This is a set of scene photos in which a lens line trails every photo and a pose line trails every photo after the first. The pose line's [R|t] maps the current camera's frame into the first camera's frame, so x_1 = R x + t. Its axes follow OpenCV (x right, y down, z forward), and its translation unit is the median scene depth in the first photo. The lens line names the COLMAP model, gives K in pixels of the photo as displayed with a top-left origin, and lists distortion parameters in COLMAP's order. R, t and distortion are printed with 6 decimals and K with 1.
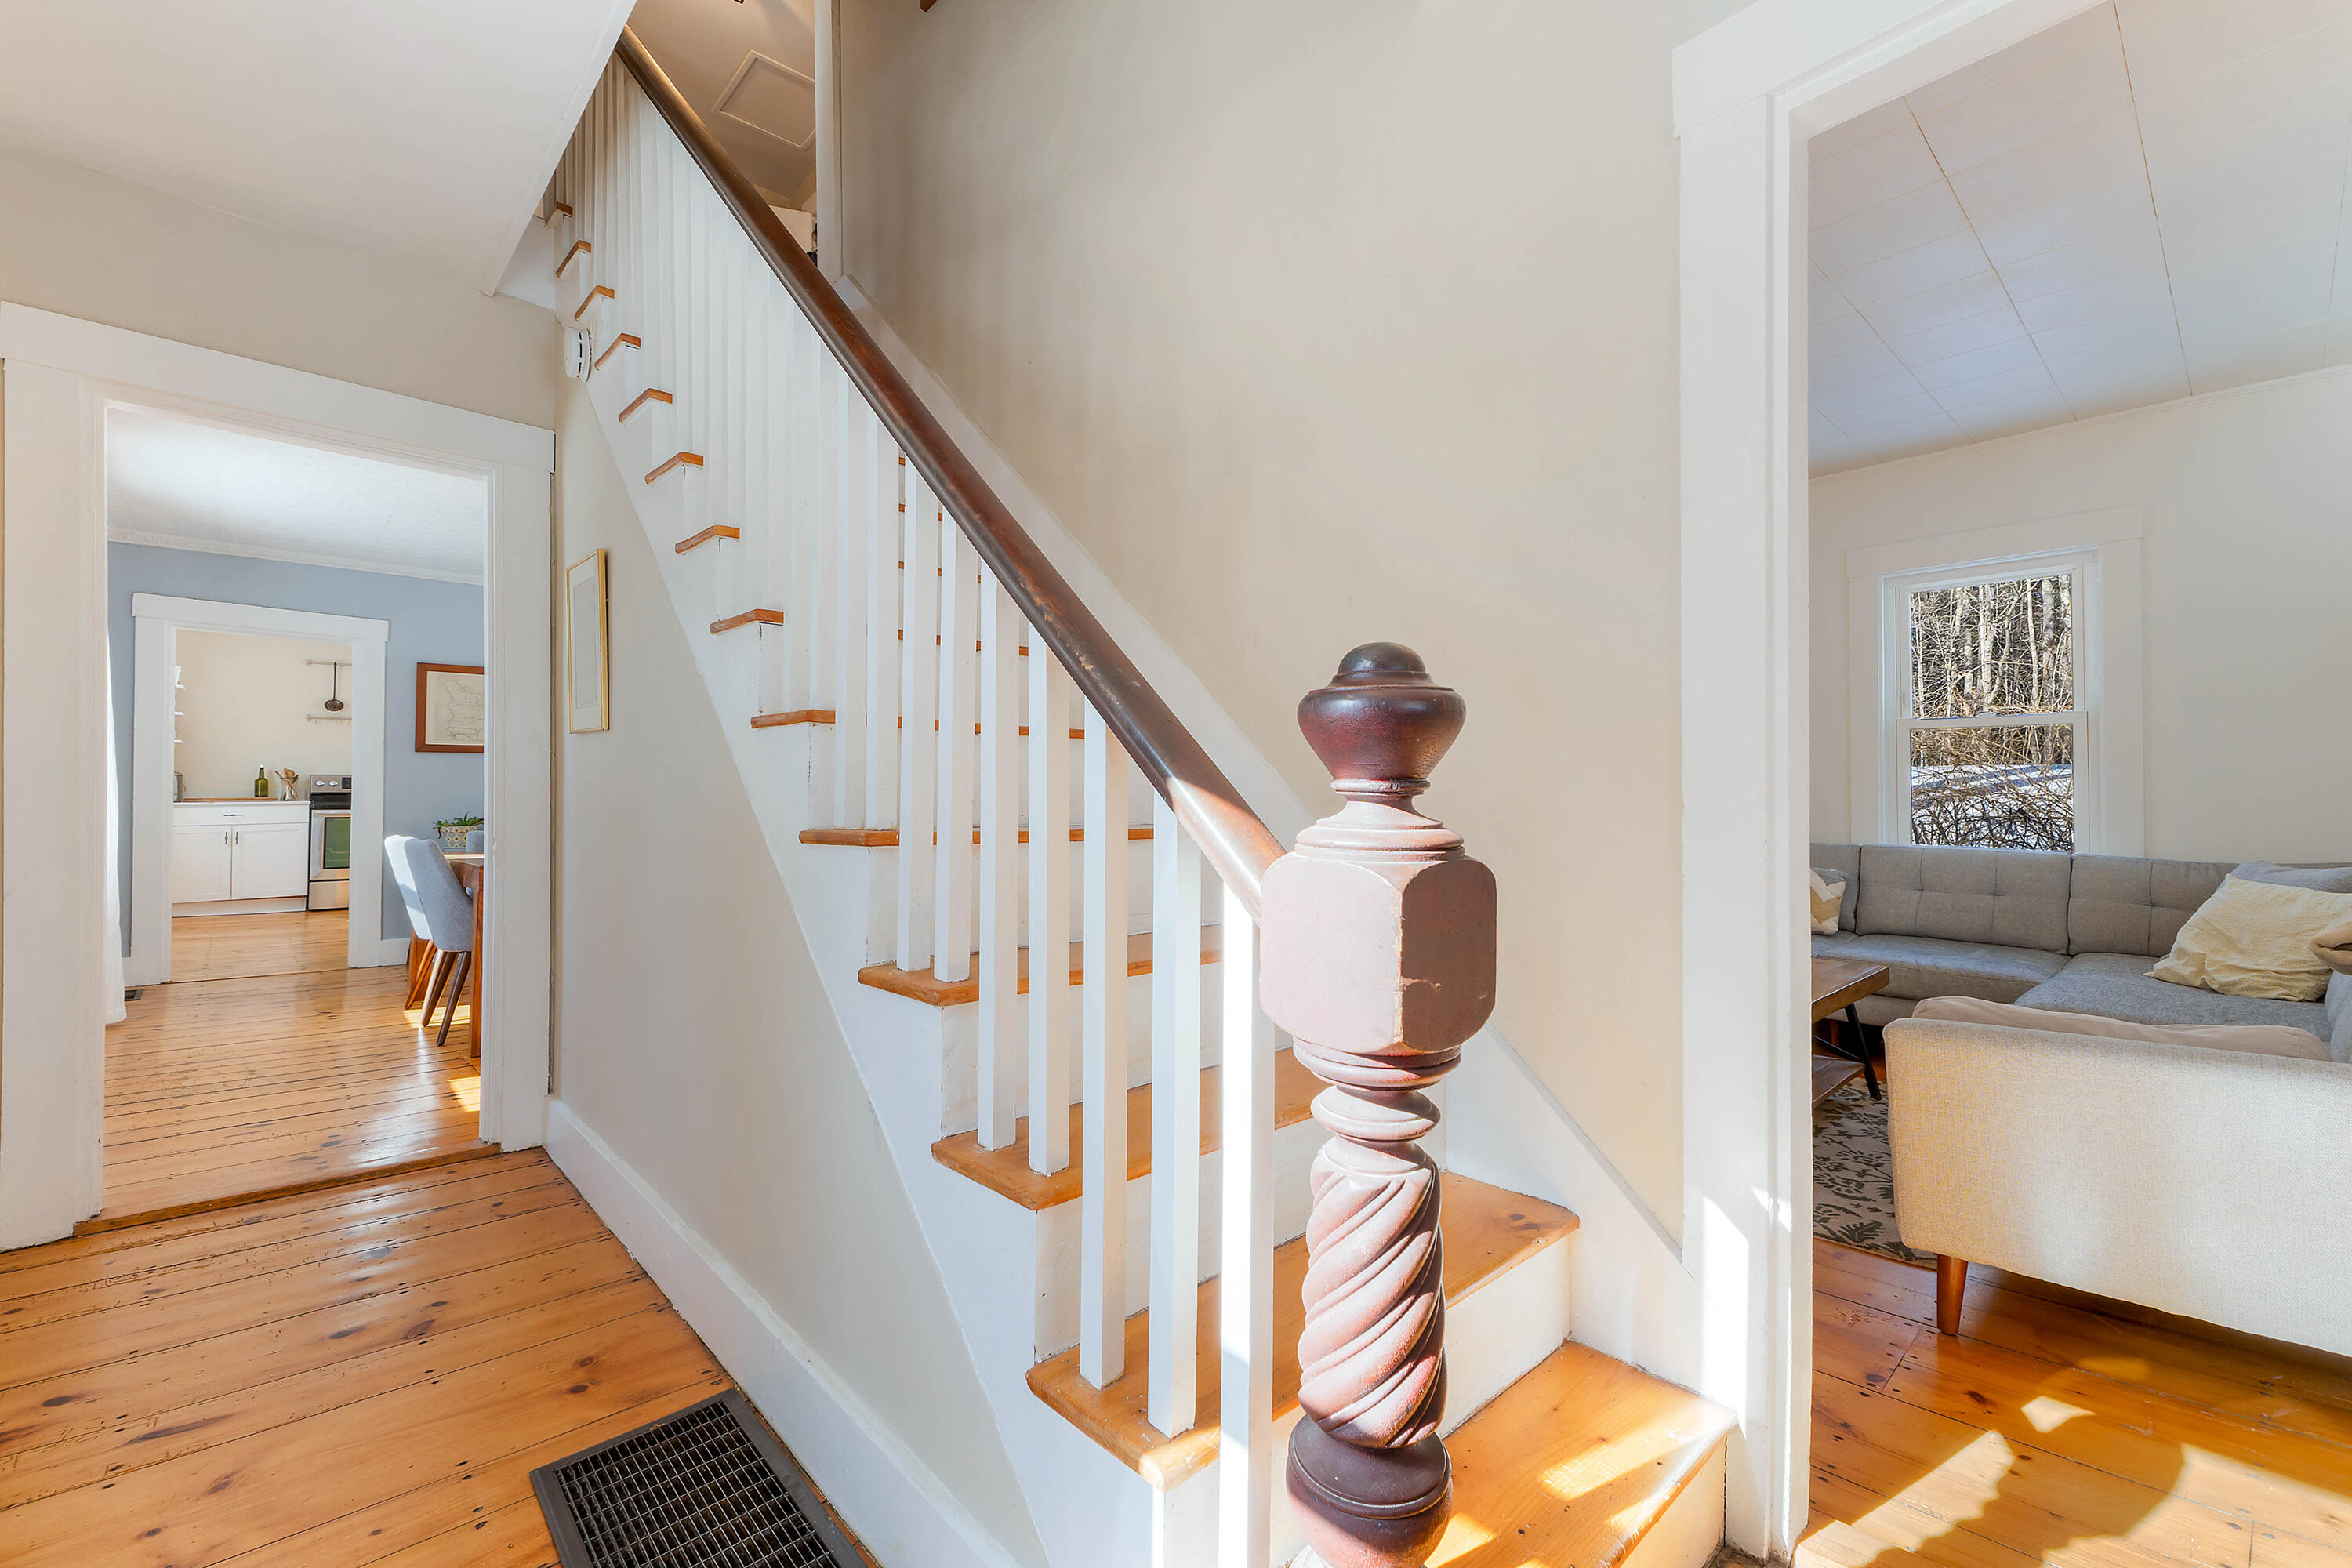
lens RADIAL K [[990.5, 0, 1184.8], [0, 990.5, 775.3], [0, 0, 1]] dist [0.033051, -0.003353]
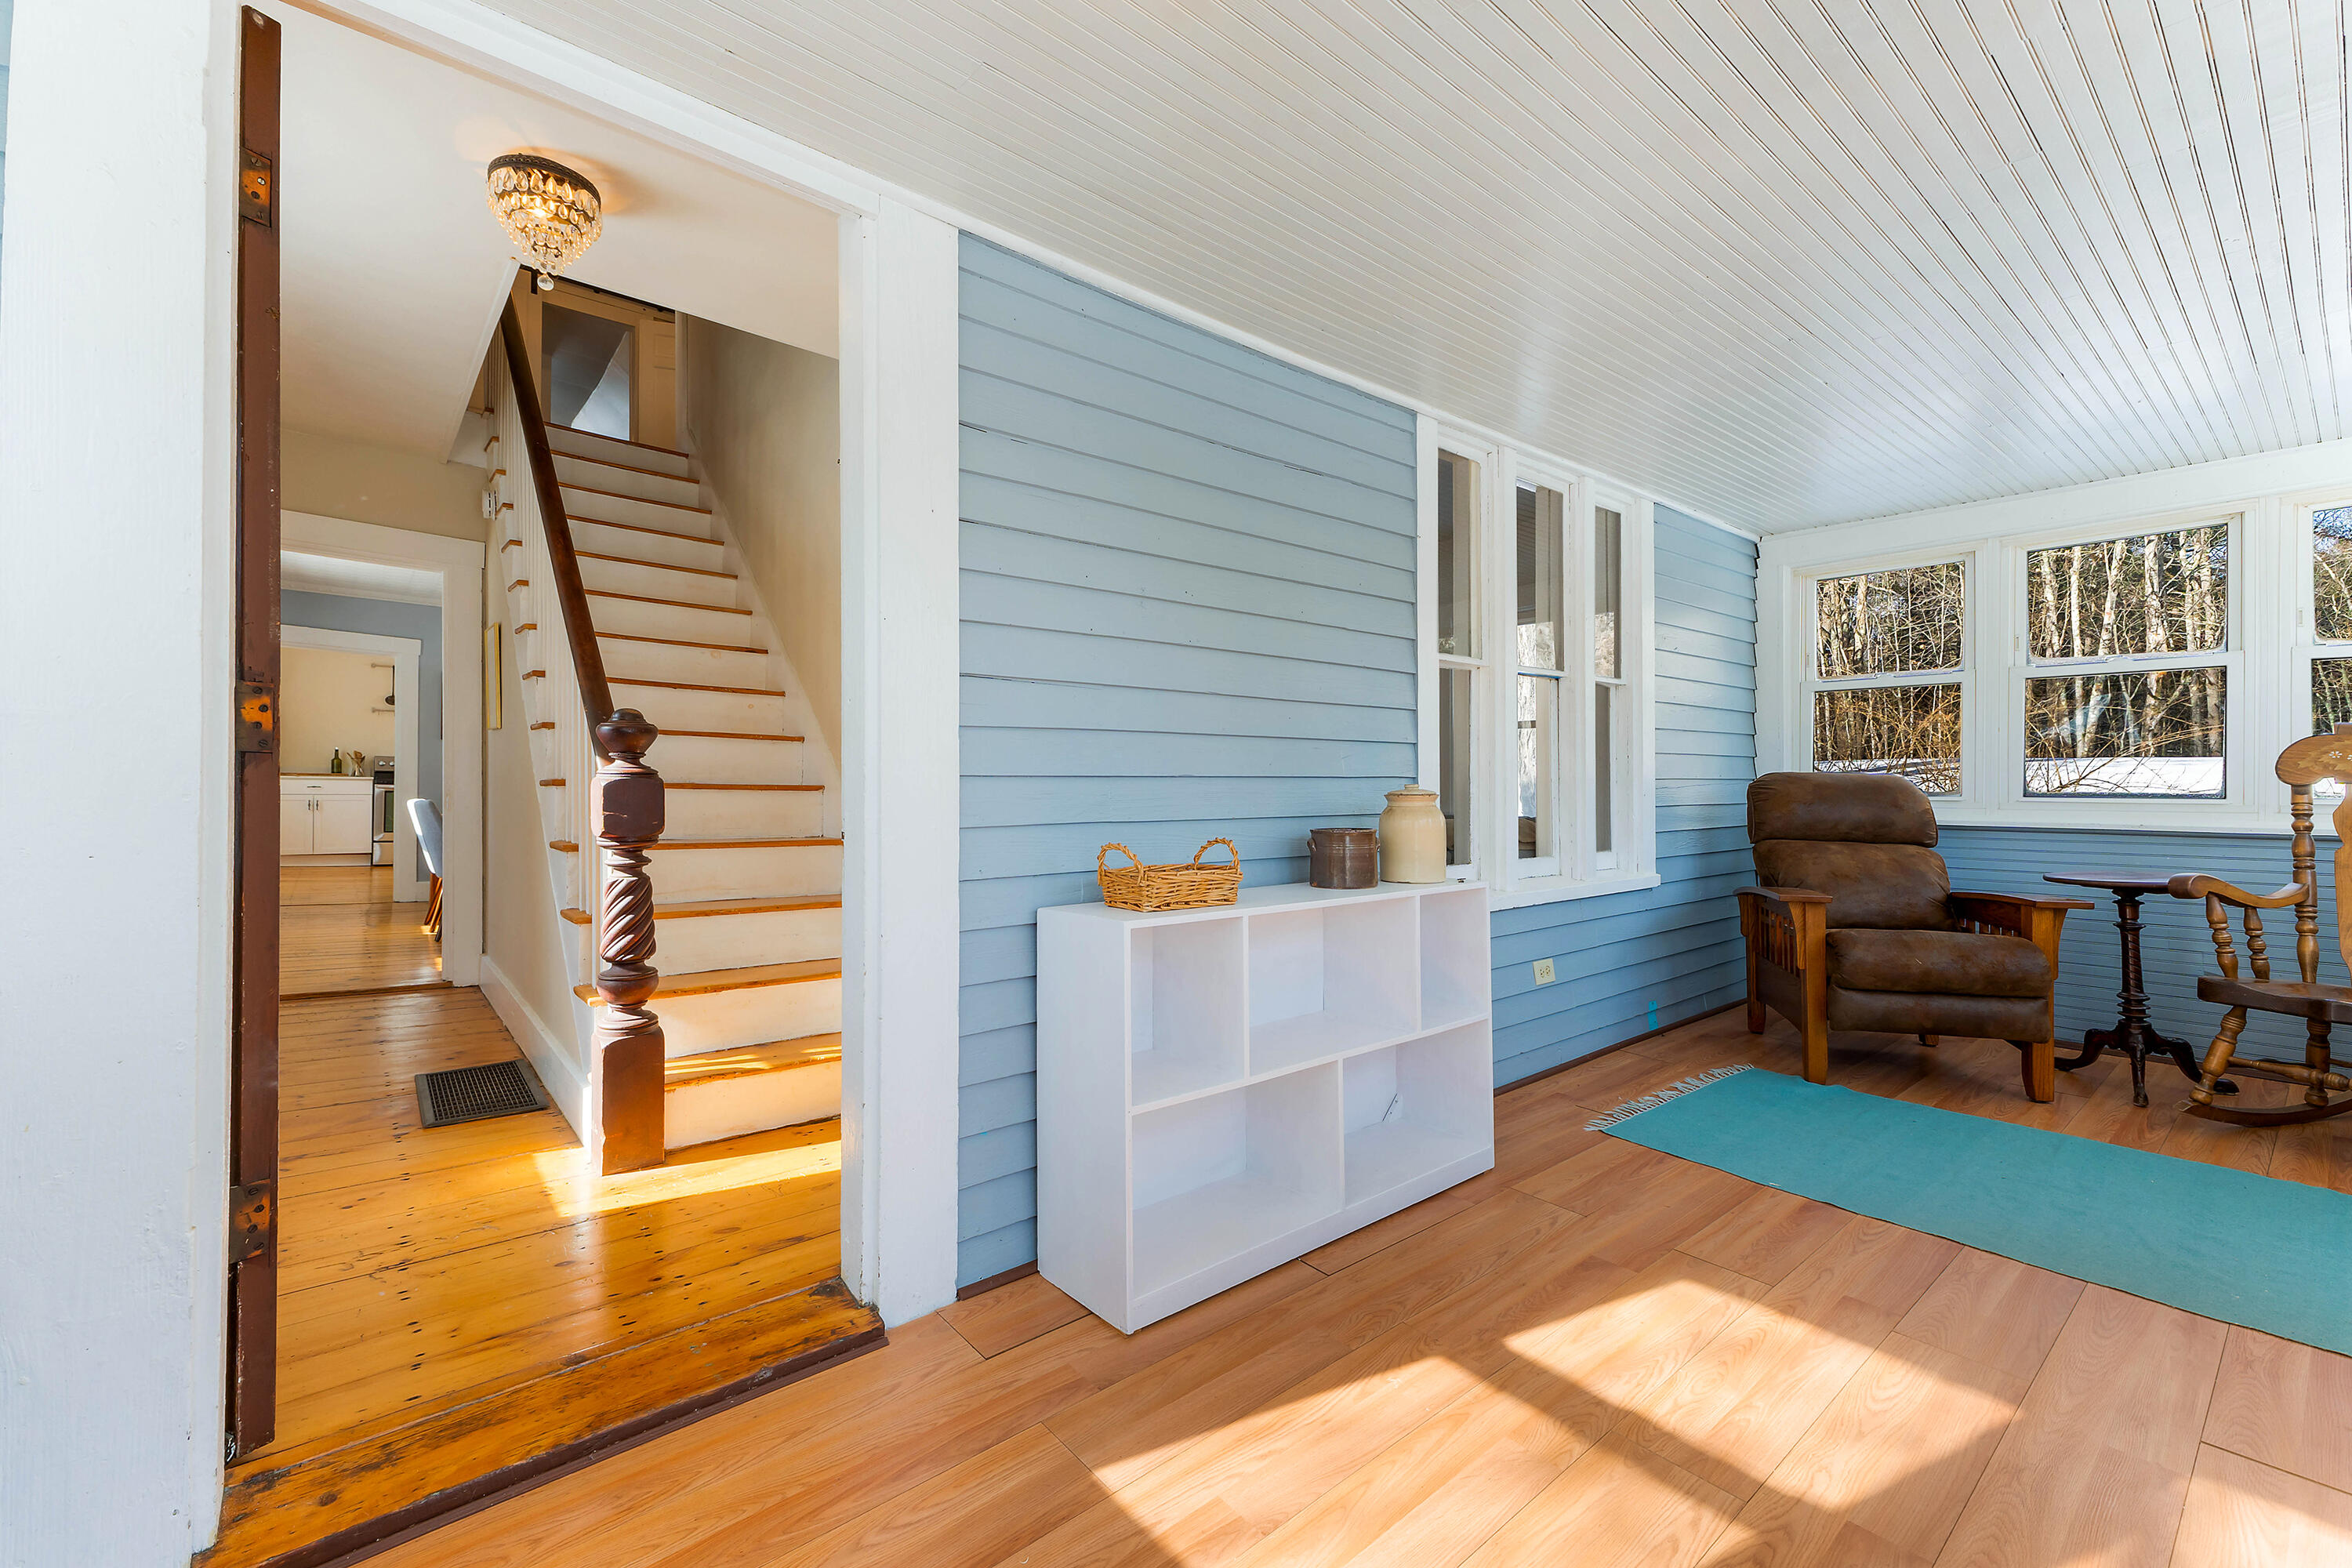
lens RADIAL K [[990.5, 0, 1182.6], [0, 990.5, 765.7], [0, 0, 1]] dist [0.033051, -0.003353]
pose [[0.998642, 0.007039, -0.051618, 0.480717], [-0.006975, 0.999975, 0.001405, 0.006374], [0.051627, -0.001043, 0.998666, -0.464534]]
